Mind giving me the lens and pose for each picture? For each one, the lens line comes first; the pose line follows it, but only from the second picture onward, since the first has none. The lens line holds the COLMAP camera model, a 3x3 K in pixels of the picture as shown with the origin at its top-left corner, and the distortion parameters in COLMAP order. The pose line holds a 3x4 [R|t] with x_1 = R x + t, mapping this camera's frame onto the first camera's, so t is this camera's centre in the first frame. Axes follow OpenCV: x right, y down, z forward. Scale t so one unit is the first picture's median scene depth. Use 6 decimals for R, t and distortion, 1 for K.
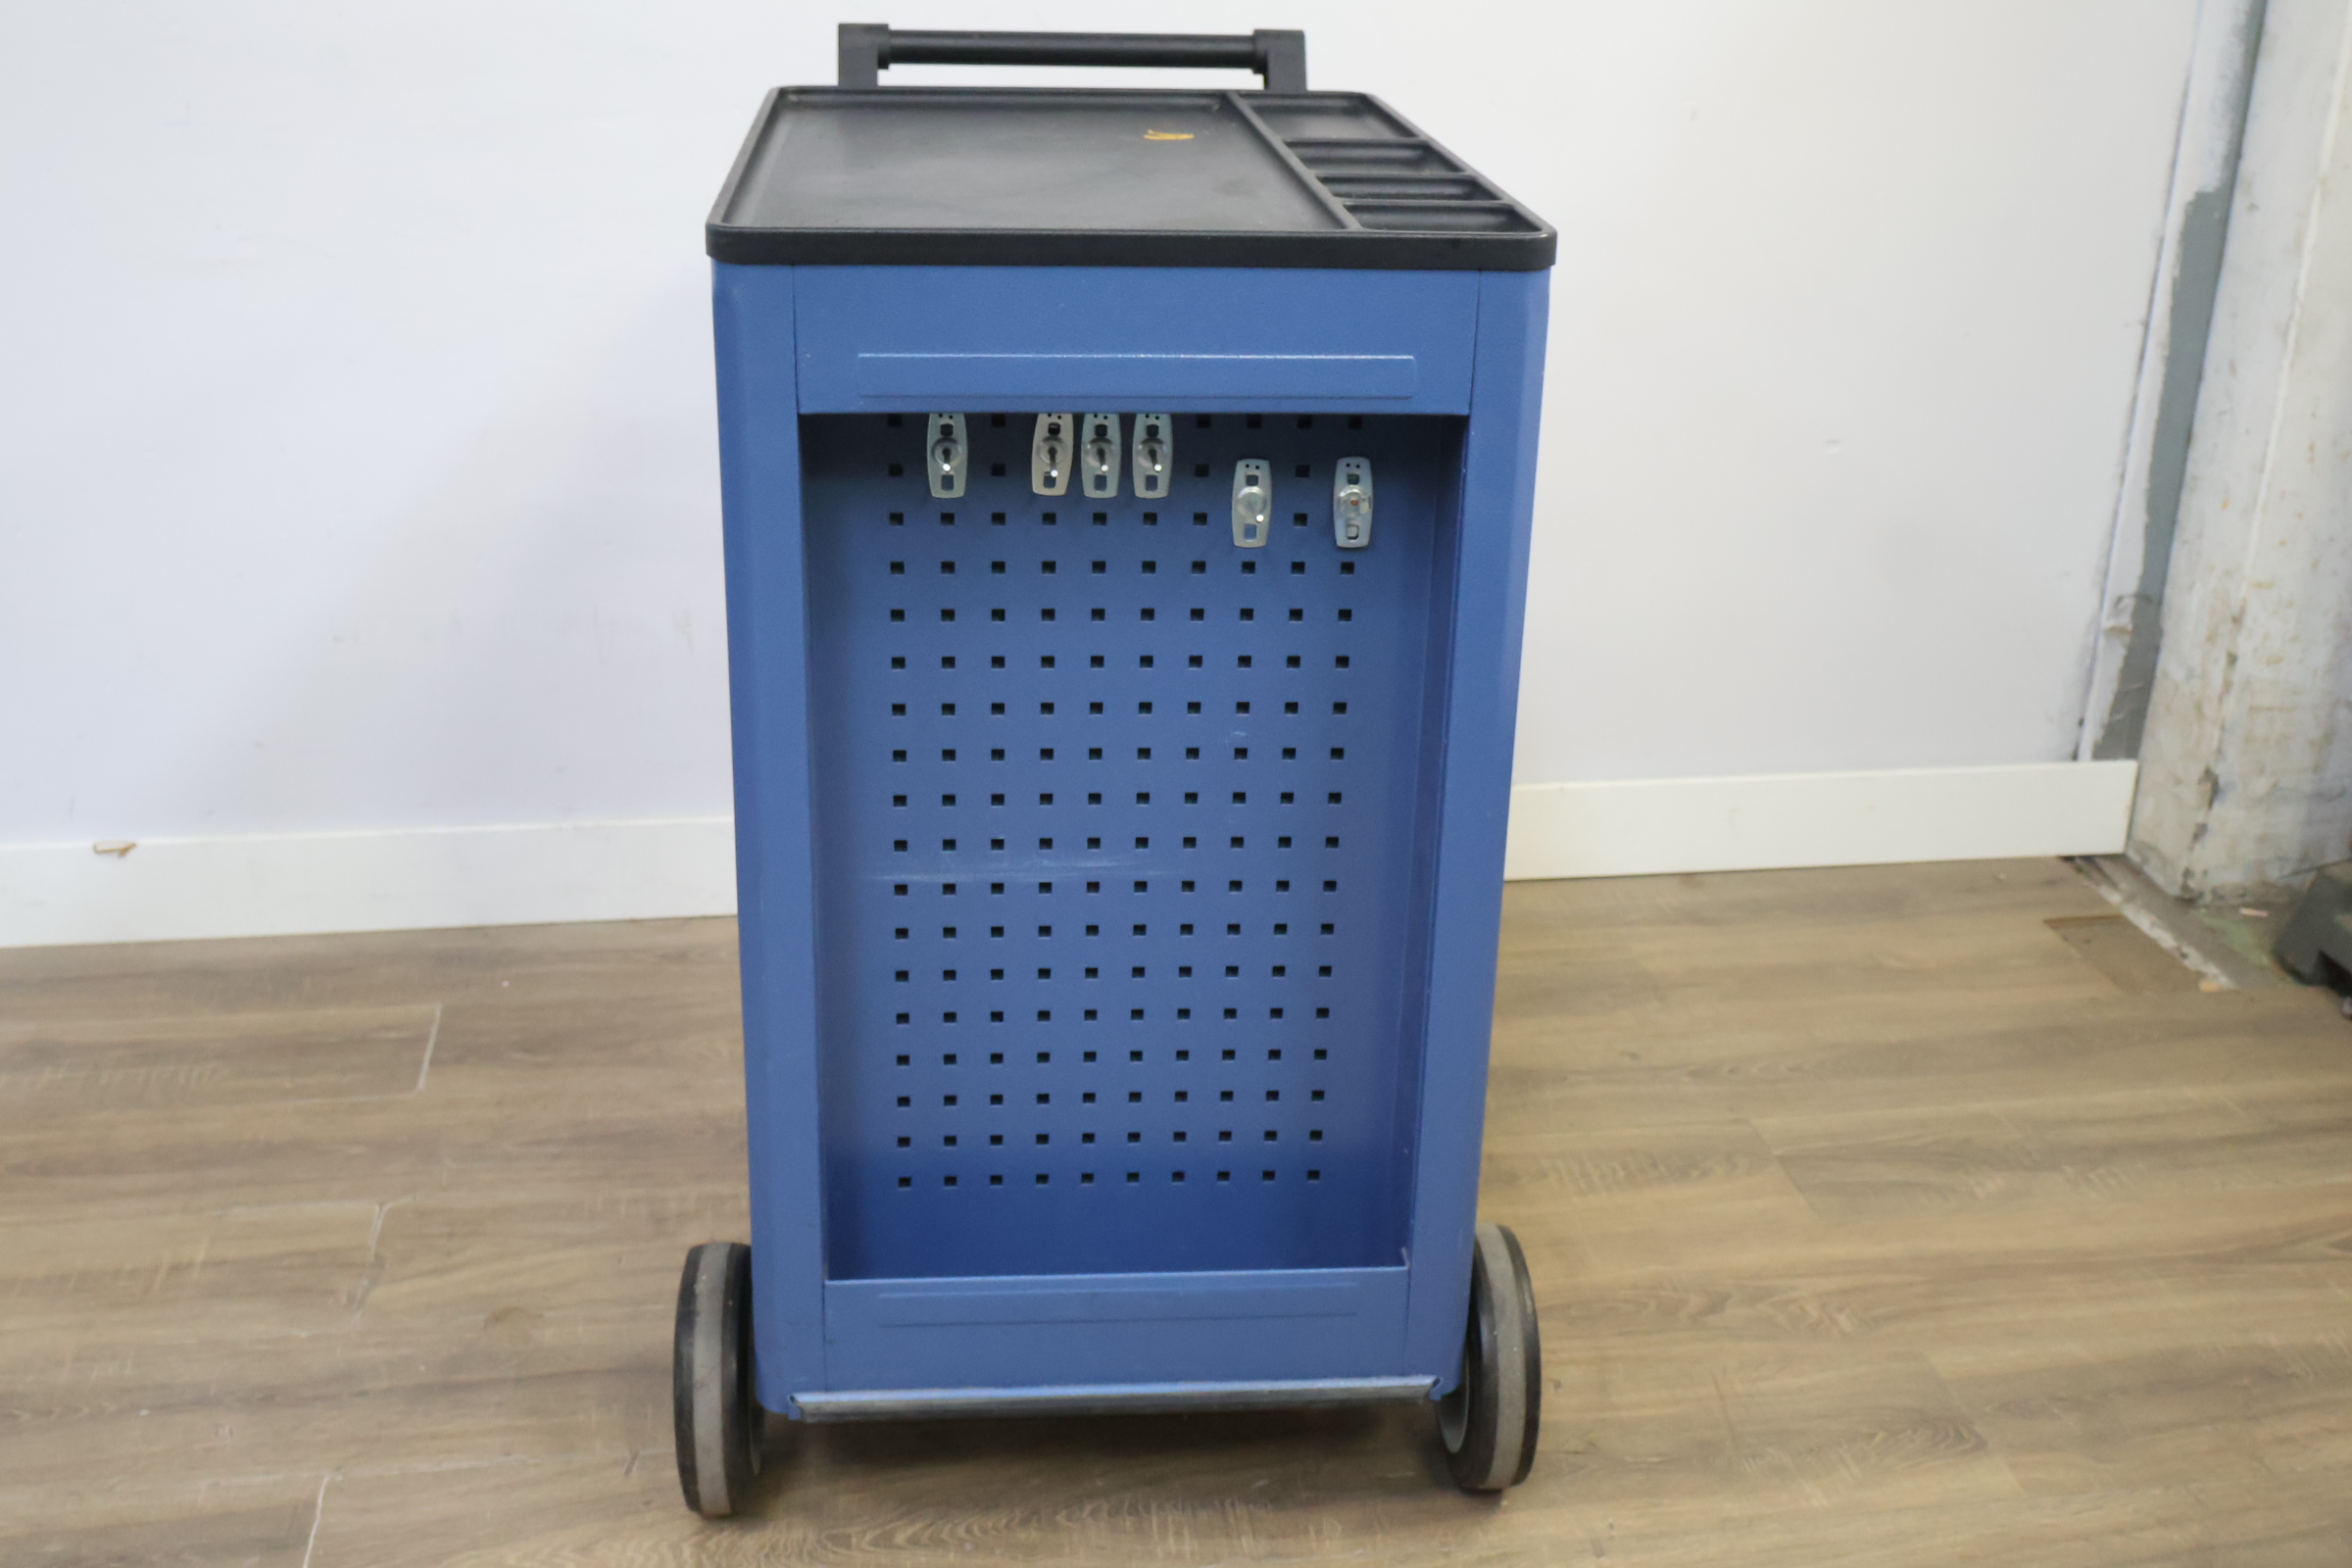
lens RADIAL K [[2532.8, 0, 1162.0], [0, 2532.8, 767.1], [0, 0, 1]] dist [-0.004922, 0.000000]
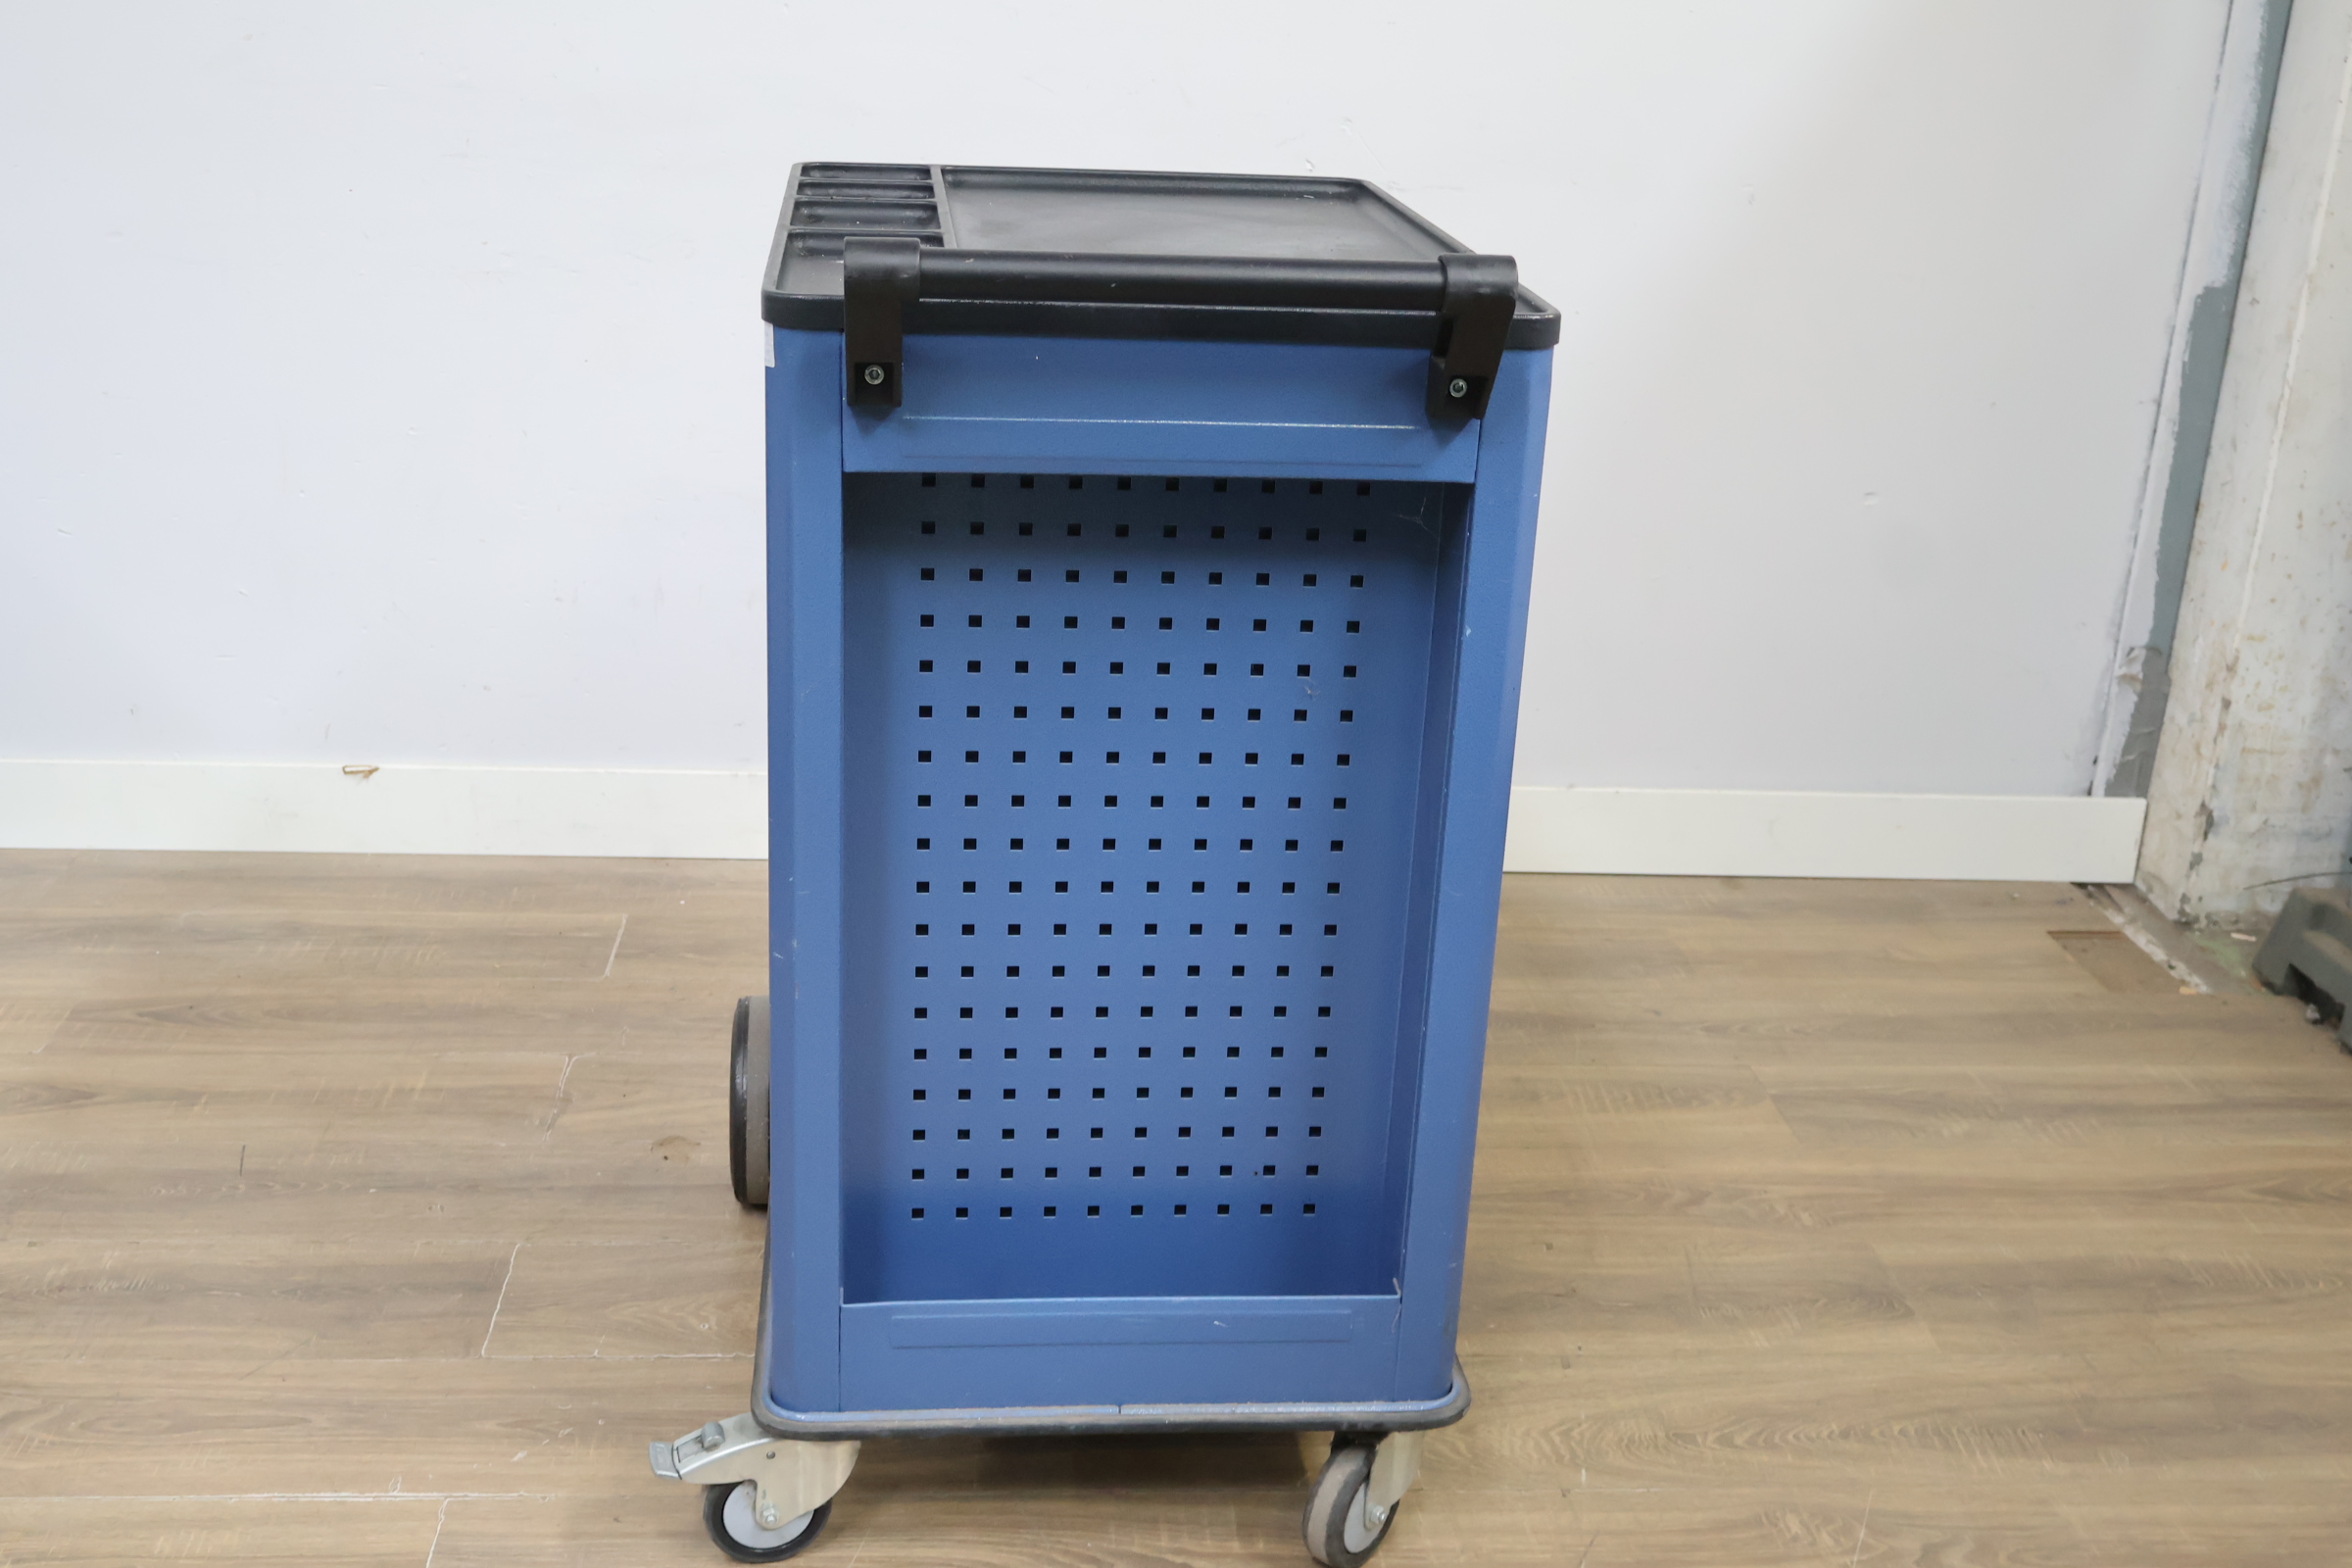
lens RADIAL K [[2532.8, 0, 1179.0], [0, 2532.8, 781.1], [0, 0, 1]] dist [-0.004922, 0.000000]
pose [[0.996892, 0.050092, -0.060803, 0.038676], [-0.052743, 0.997691, -0.042799, 0.074664], [0.058518, 0.045873, 0.997232, -0.161026]]
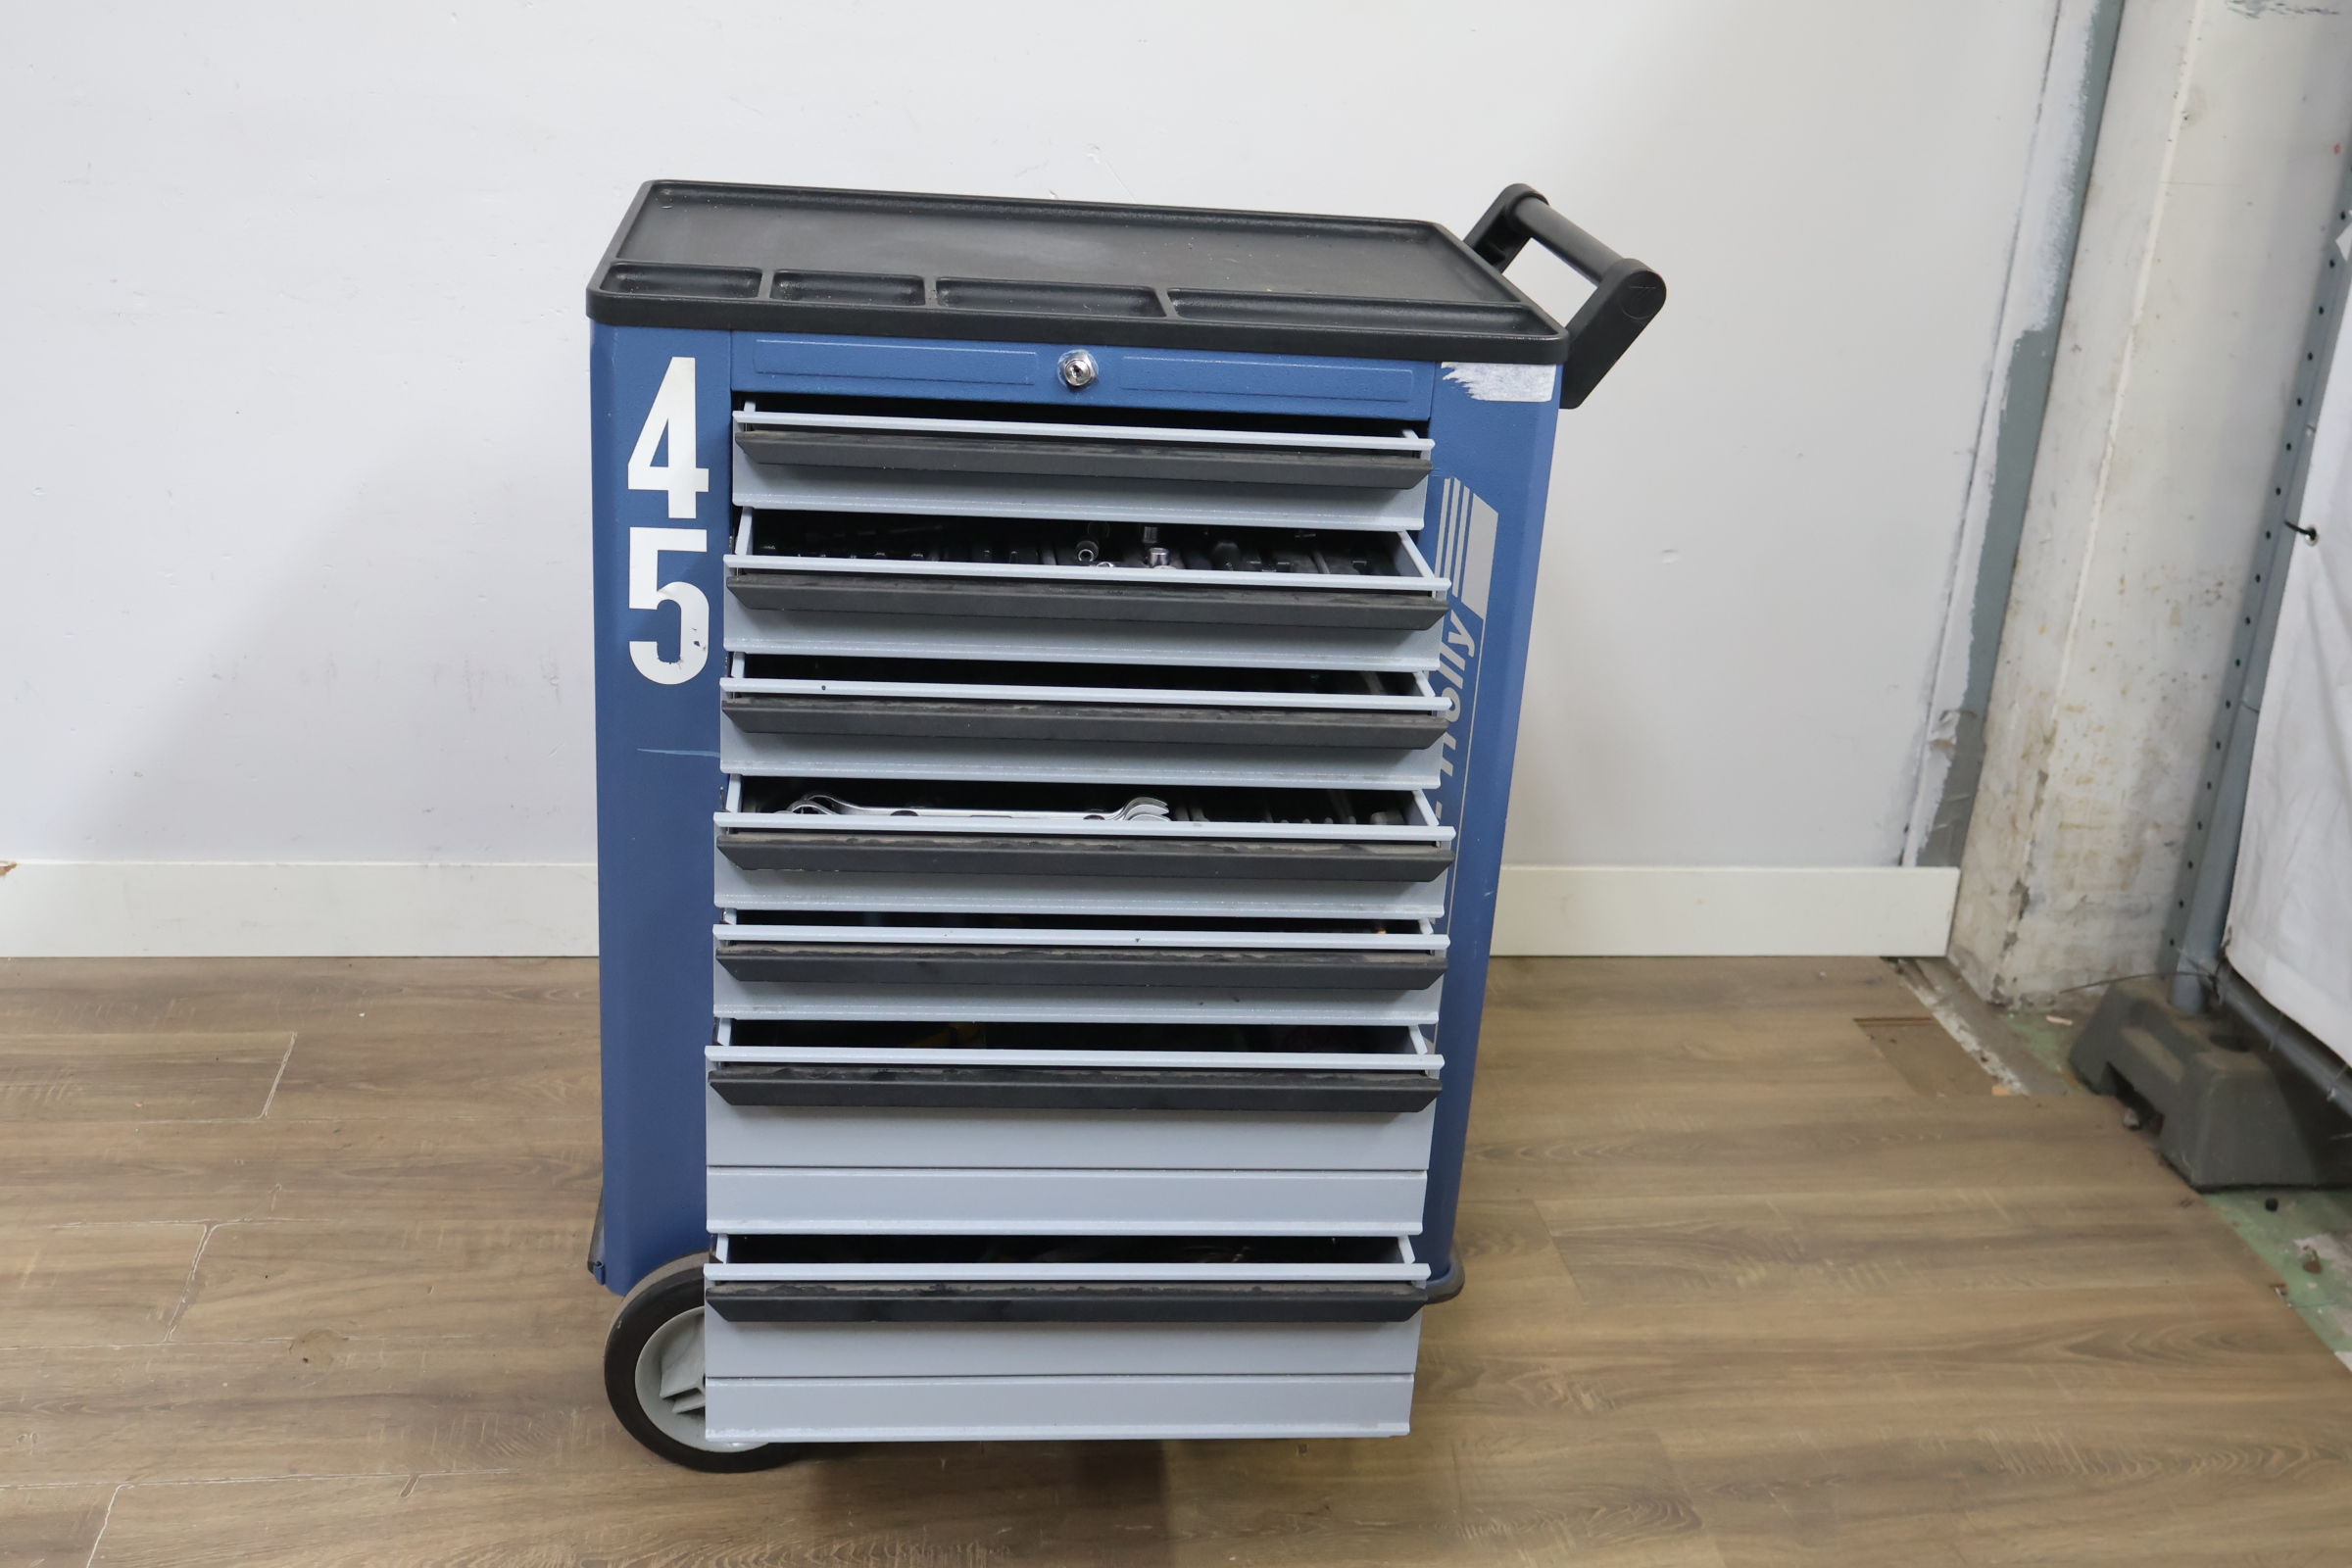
lens RADIAL K [[2532.8, 0, 1183.8], [0, 2532.8, 771.7], [0, 0, 1]] dist [-0.004922, 0.000000]
pose [[0.998929, 0.045930, 0.005609, 0.074502], [-0.045863, 0.998881, -0.011566, -0.019640], [-0.006134, 0.011296, 0.999917, -0.048338]]
